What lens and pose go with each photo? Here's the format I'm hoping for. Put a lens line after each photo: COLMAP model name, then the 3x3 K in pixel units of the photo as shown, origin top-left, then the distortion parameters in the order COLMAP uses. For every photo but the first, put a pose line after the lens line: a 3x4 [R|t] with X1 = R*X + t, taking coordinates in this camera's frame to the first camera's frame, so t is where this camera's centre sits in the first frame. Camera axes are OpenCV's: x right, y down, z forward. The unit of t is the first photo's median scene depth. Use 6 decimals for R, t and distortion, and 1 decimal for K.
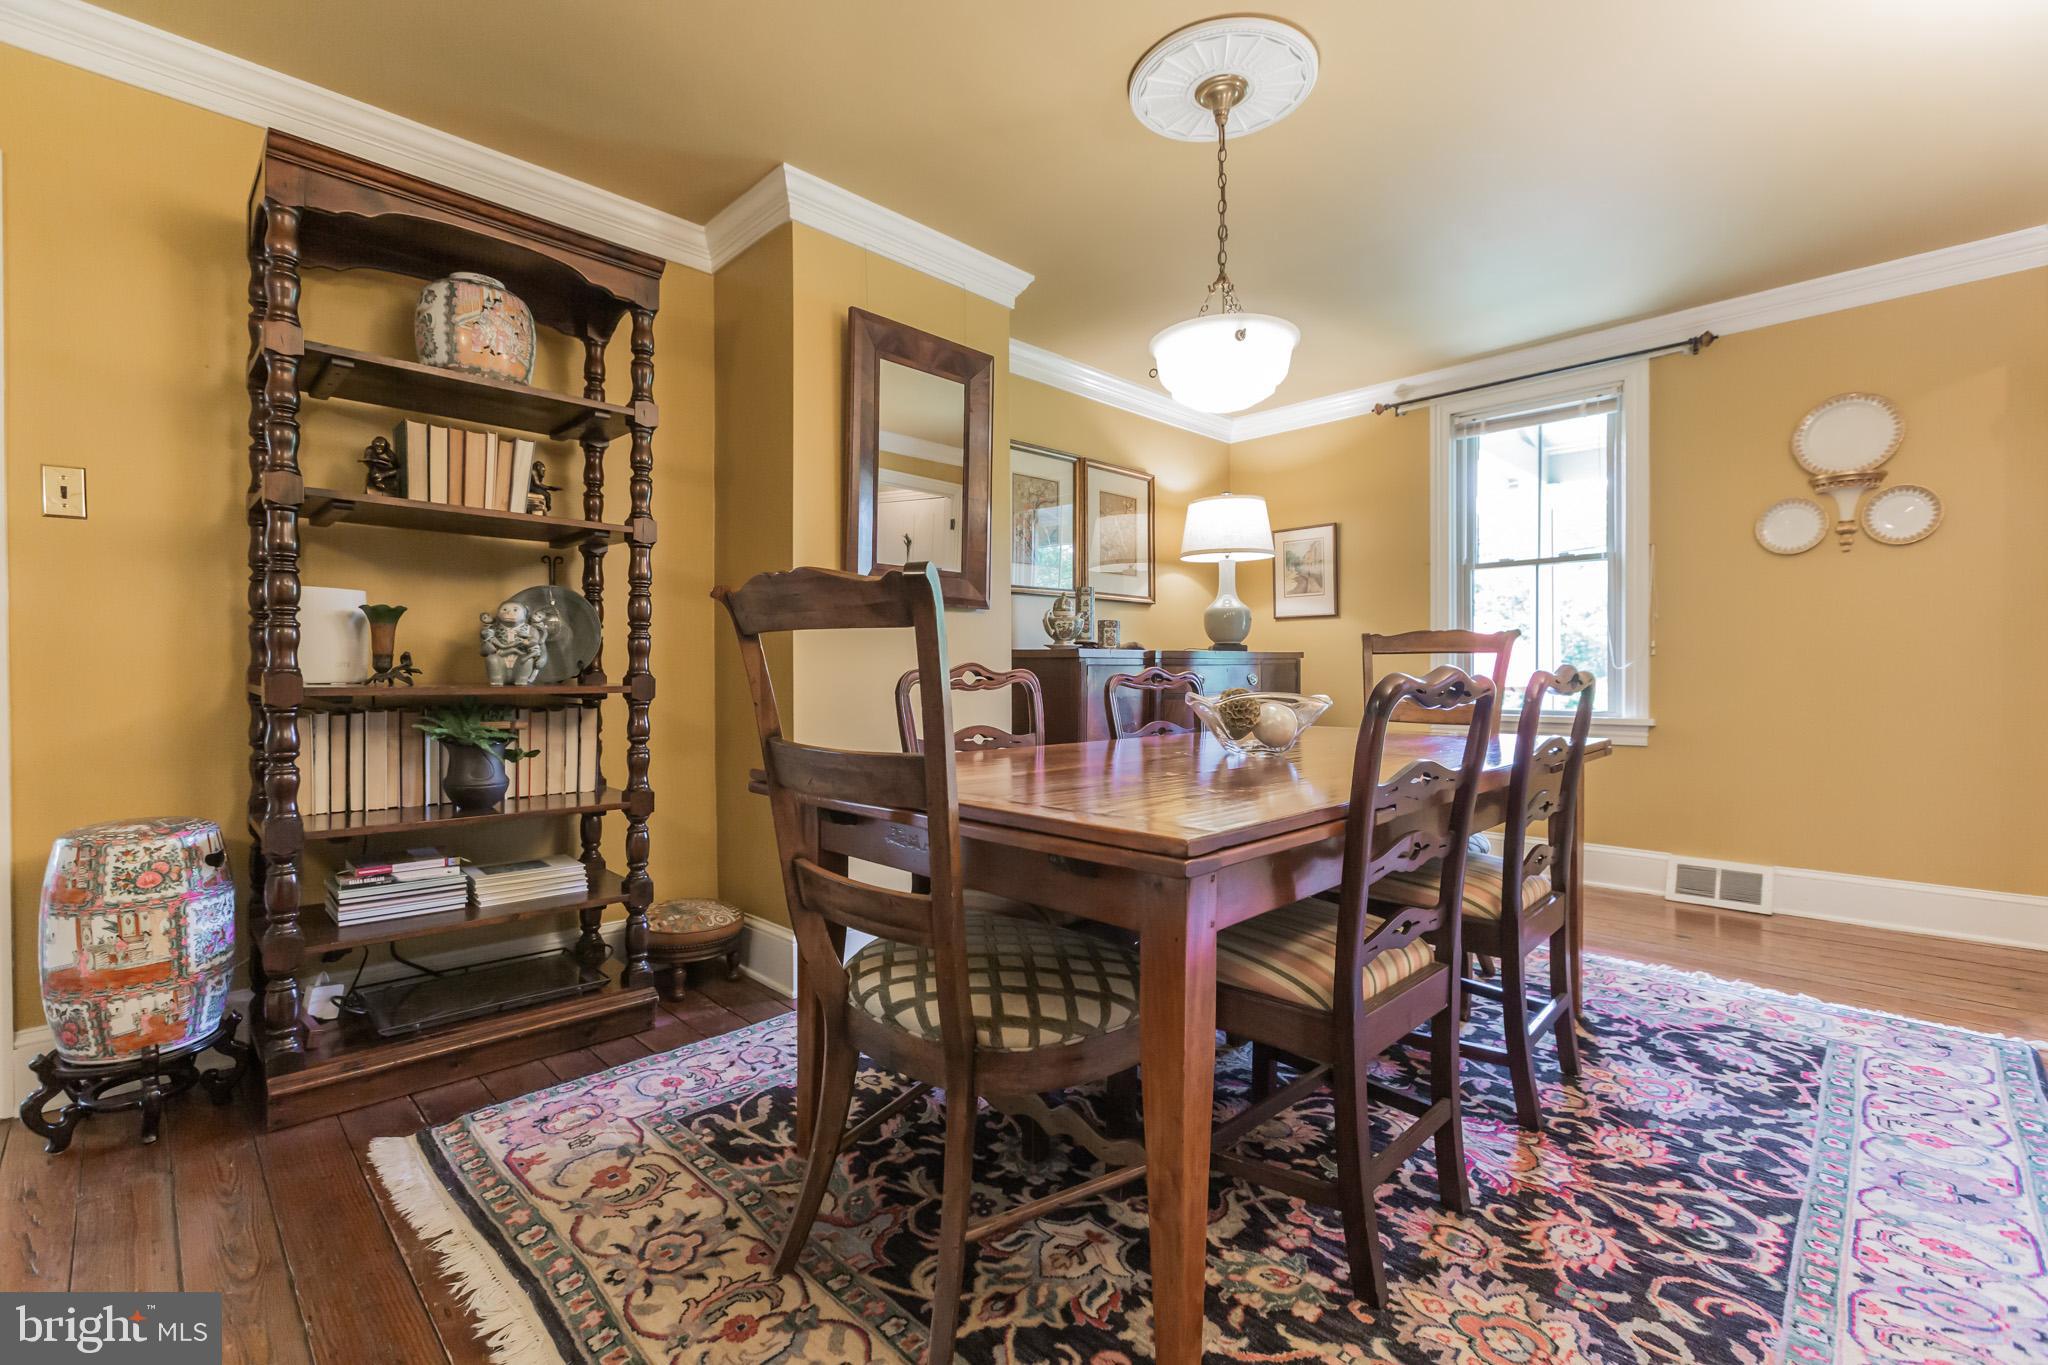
lens RADIAL K [[868.9, 0, 1024.0], [0, 868.9, 682.5], [0, 0, 1]] dist [-0.000275, 0.000466]
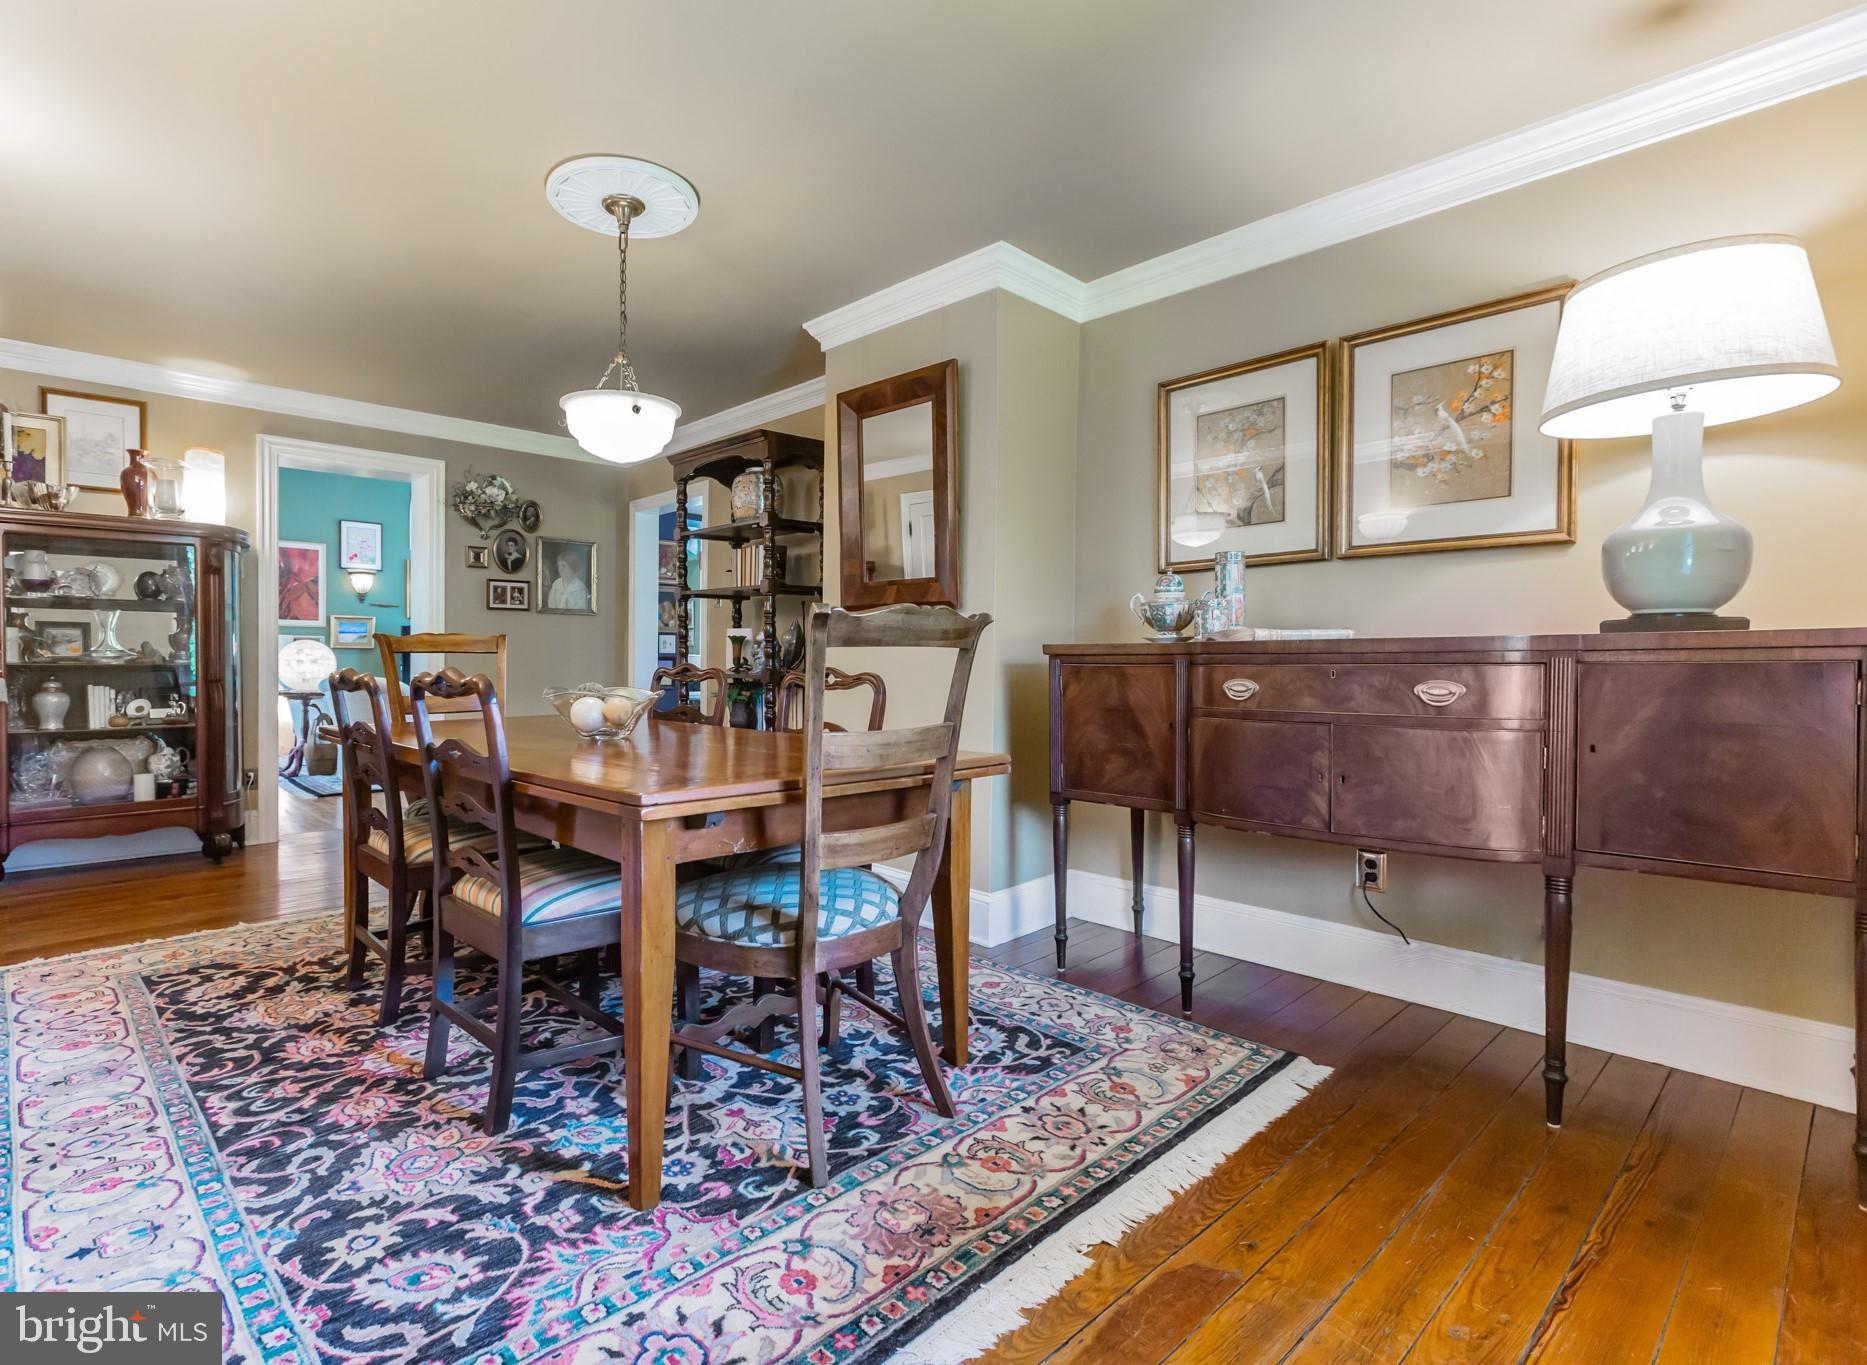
lens RADIAL K [[957.1, 0, 933.5], [0, 957.1, 682.5], [0, 0, 1]] dist [-0.002009, -0.000628]
pose [[-0.004388, 0.024545, -0.999689, 1.899028], [-0.020087, 0.999495, 0.024629, -0.043995], [0.999789, 0.020189, -0.003893, 1.726273]]
